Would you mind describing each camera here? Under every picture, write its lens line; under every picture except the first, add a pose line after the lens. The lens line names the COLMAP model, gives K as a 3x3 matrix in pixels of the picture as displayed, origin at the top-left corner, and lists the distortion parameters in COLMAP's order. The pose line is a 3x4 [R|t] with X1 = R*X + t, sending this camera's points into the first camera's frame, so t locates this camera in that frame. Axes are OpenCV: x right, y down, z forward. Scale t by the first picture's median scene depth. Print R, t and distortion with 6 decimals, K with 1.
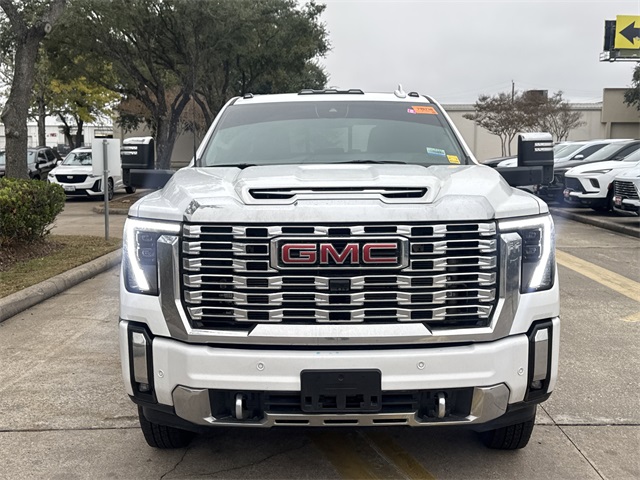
lens RADIAL K [[782.7, 0, 322.1], [0, 782.7, 240.9], [0, 0, 1]] dist [0.096561, 0.000000]
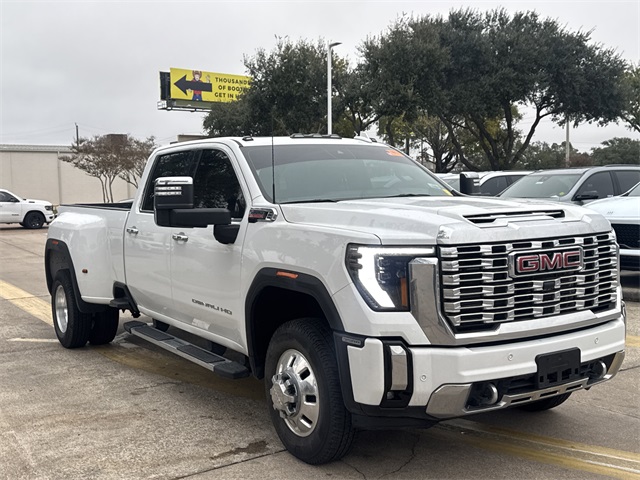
lens RADIAL K [[782.7, 0, 320.3], [0, 782.7, 239.4], [0, 0, 1]] dist [0.096561, 0.000000]
pose [[0.837841, -0.052817, 0.543354, -0.959250], [0.082654, 0.996108, -0.030624, -0.011103], [-0.539621, 0.070568, 0.838945, 0.101416]]
